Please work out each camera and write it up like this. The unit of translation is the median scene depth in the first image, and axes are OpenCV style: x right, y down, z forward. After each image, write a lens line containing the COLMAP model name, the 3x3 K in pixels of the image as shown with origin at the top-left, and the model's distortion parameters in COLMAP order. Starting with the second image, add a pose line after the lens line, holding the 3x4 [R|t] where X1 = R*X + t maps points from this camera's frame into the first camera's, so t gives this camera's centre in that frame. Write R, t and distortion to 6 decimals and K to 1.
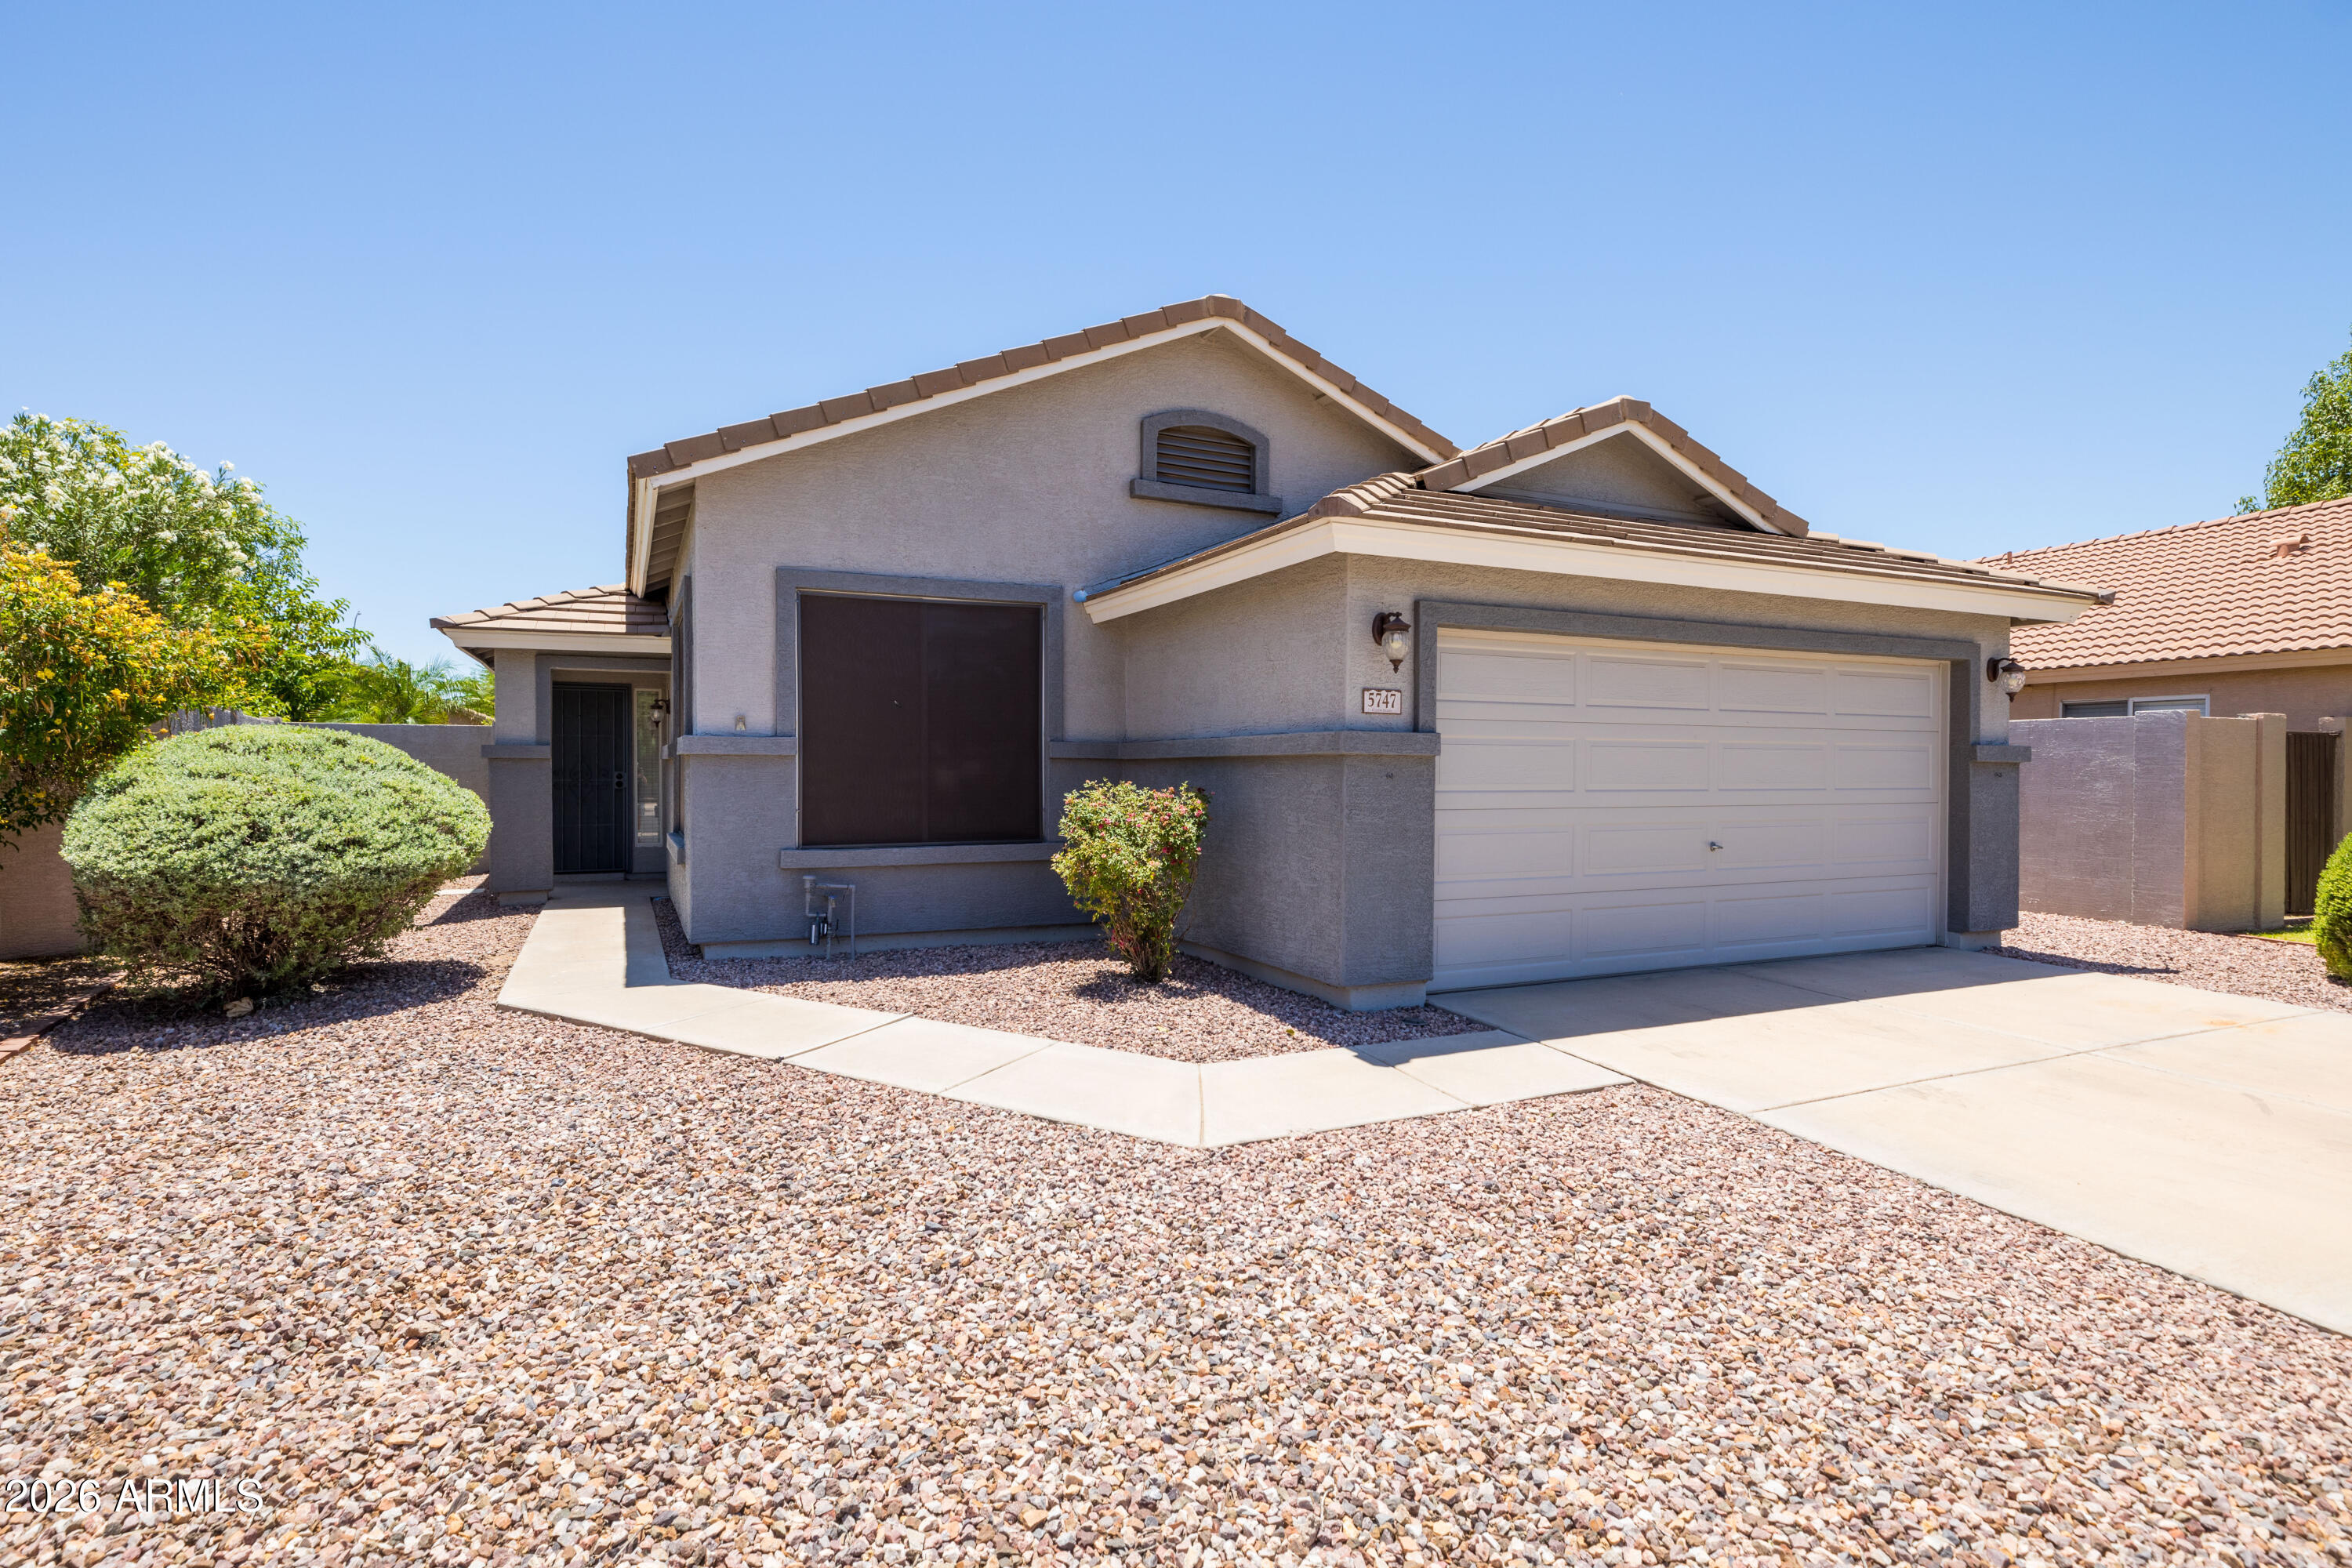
lens RADIAL K [[1136.0, 0, 1143.1], [0, 1136.0, 778.8], [0, 0, 1]] dist [-0.006183, 0.001310]
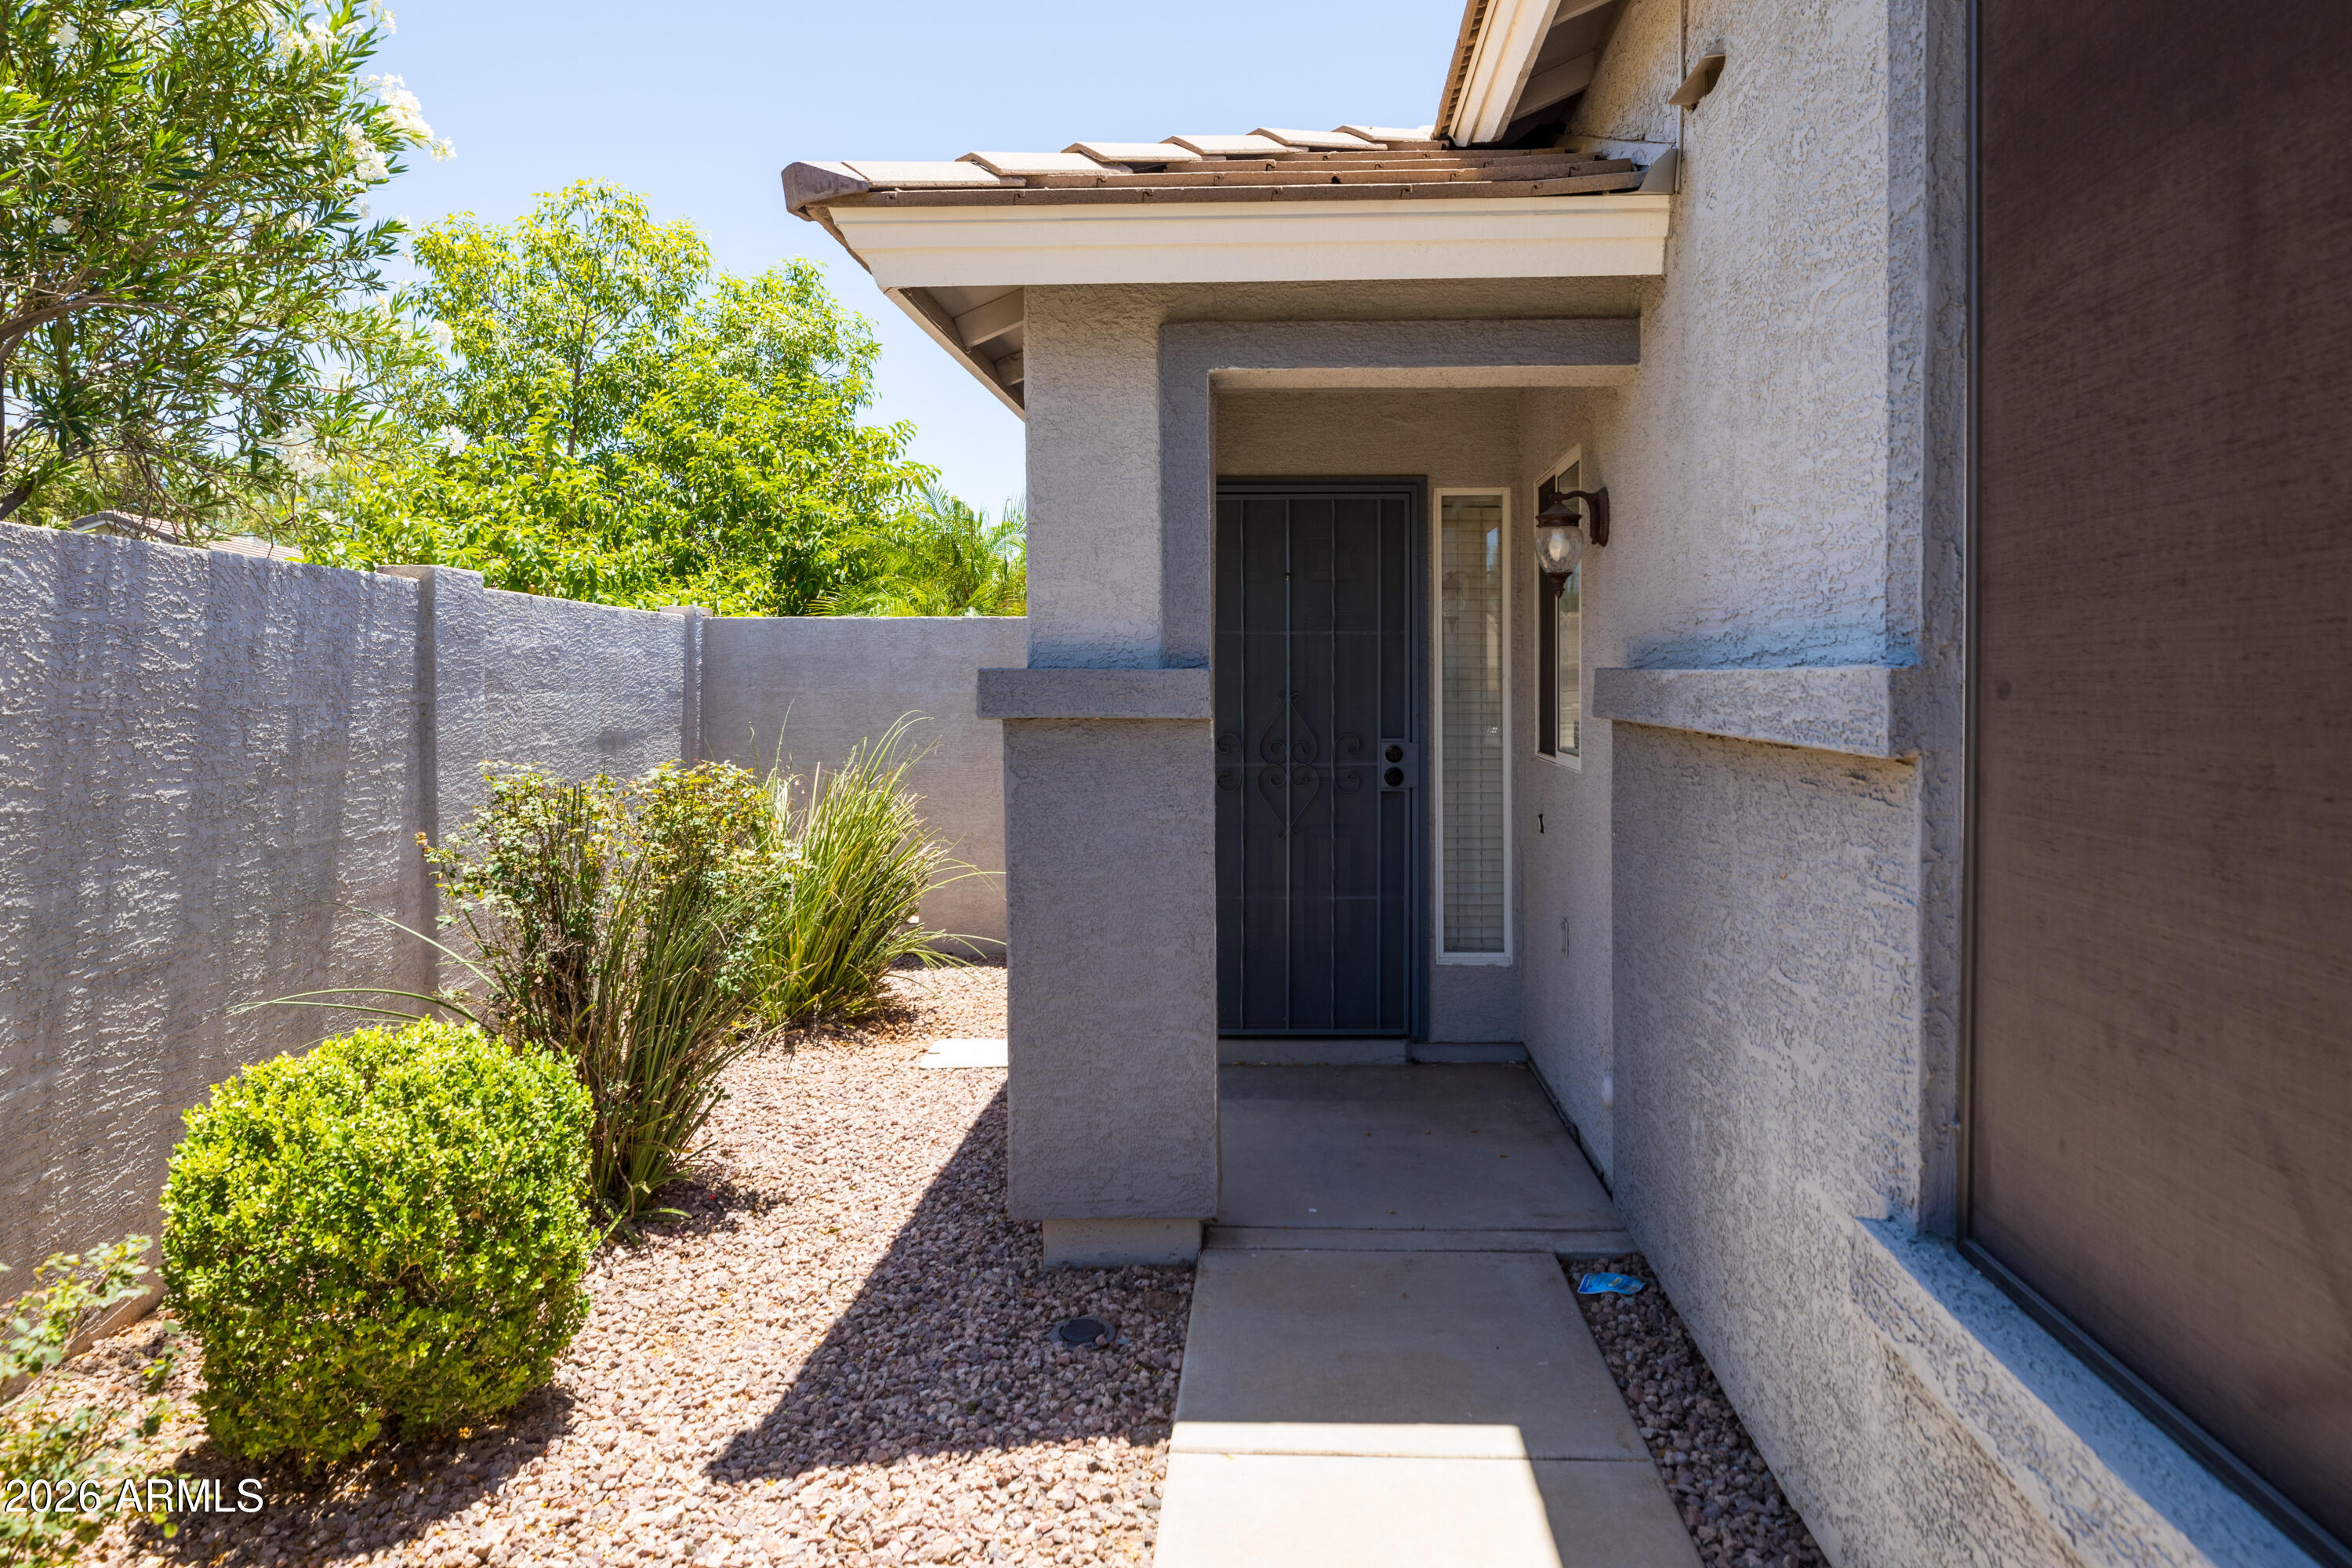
lens RADIAL K [[1453.7, 0, 1299.3], [0, 1453.7, 677.4], [0, 0, 1]] dist [0.005972, -0.001599]
pose [[0.911432, -0.007000, -0.411391, -0.504652], [0.003689, 0.999954, -0.008842, -0.033446], [0.411434, 0.006542, 0.911416, 0.971682]]
